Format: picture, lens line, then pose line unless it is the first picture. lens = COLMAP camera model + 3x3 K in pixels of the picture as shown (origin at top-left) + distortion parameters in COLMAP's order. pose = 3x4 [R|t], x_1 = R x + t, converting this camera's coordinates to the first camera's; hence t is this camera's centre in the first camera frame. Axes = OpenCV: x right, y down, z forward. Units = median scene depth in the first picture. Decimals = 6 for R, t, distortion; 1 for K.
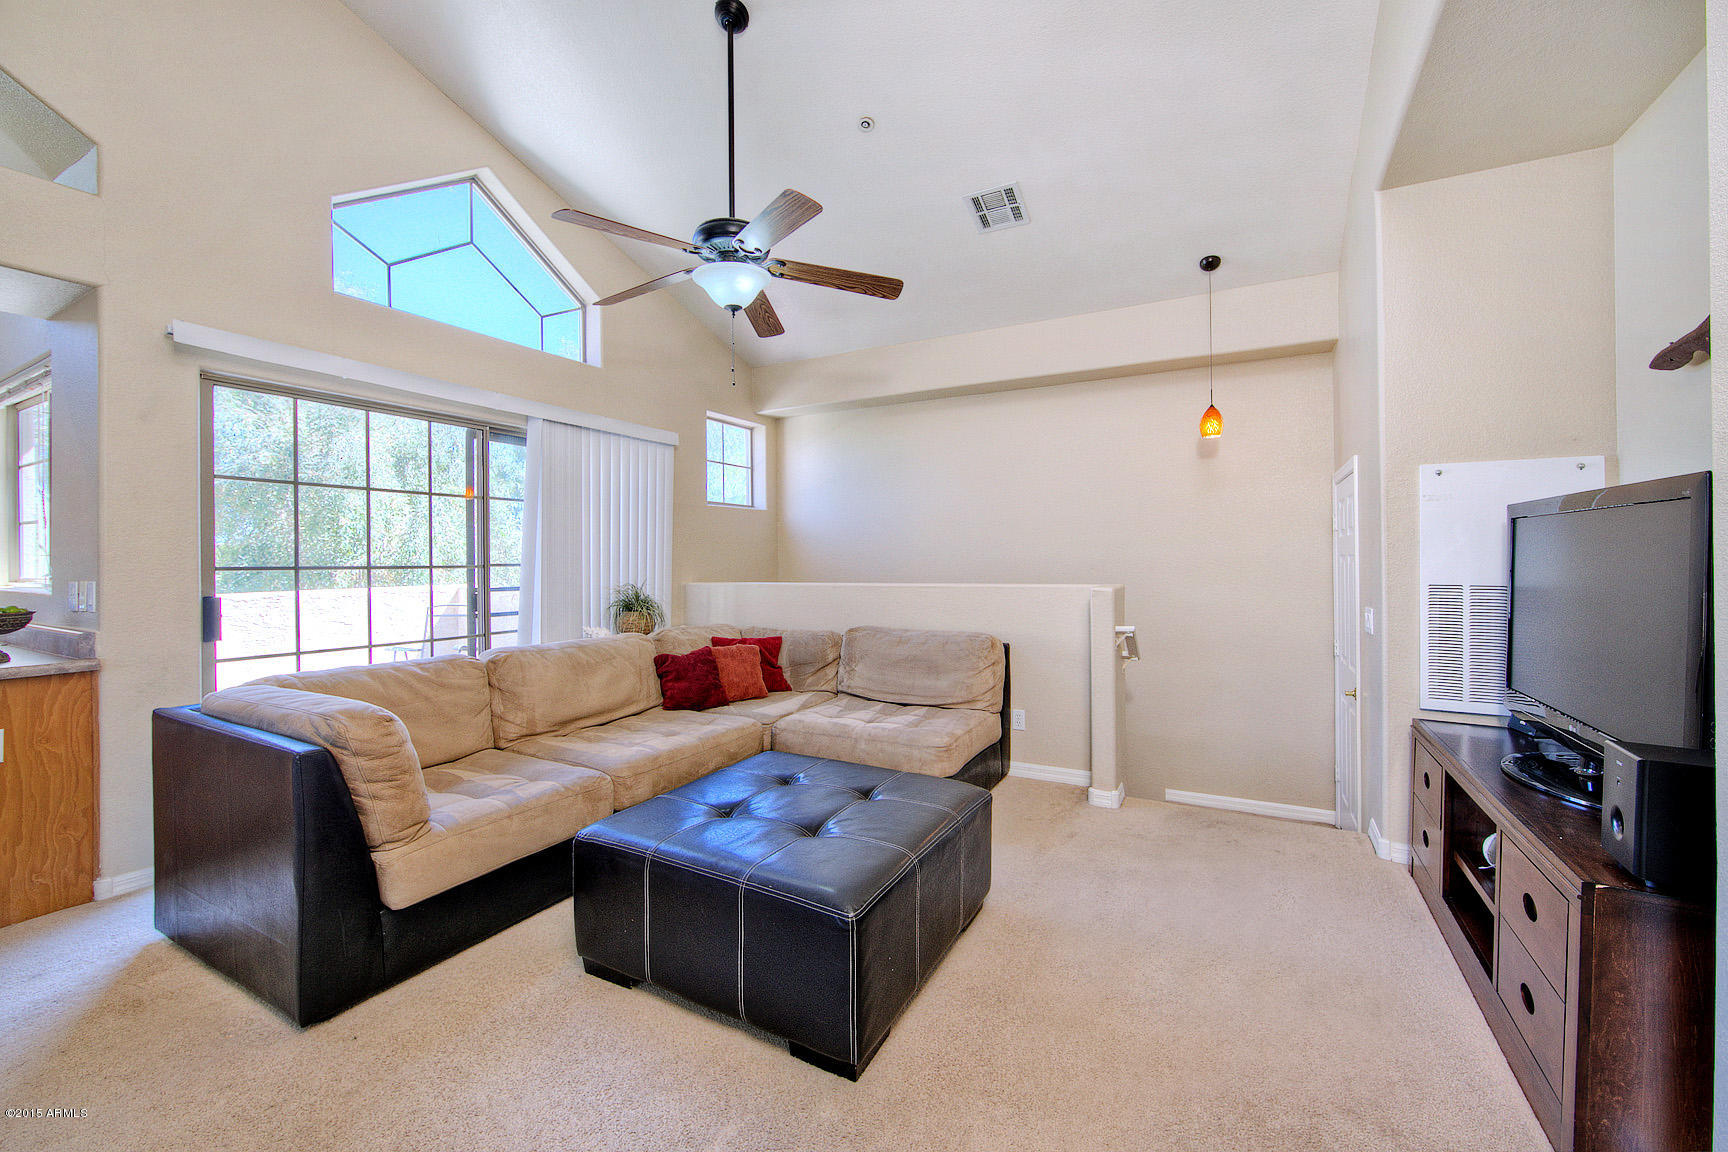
lens RADIAL K [[689.5, 0, 852.7], [0, 689.5, 552.7], [0, 0, 1]] dist [-0.007302, 0.000100]
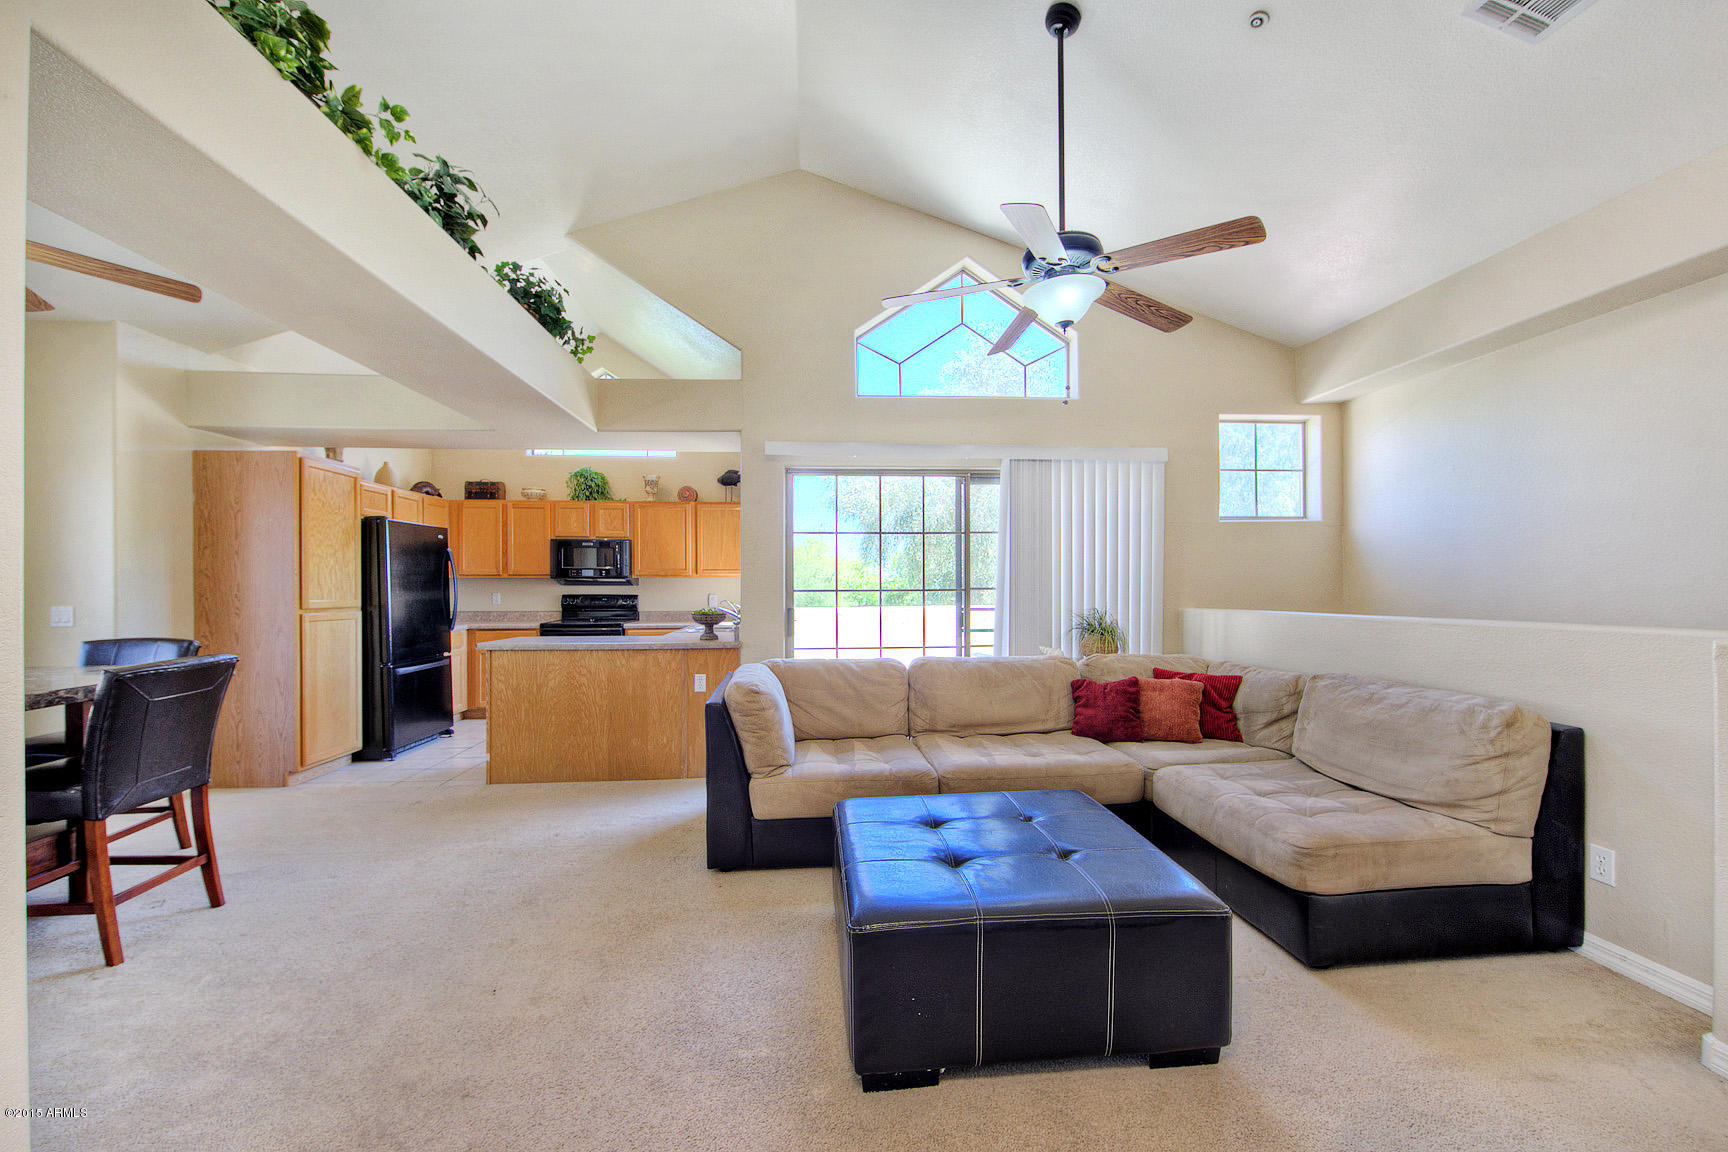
lens RADIAL K [[689.5, 0, 868.6], [0, 689.5, 574.3], [0, 0, 1]] dist [-0.007302, 0.000100]
pose [[0.561499, -0.011813, -0.827393, 0.365947], [0.012284, 0.999907, -0.005940, -0.001989], [0.827387, -0.006828, 0.561591, 0.180738]]
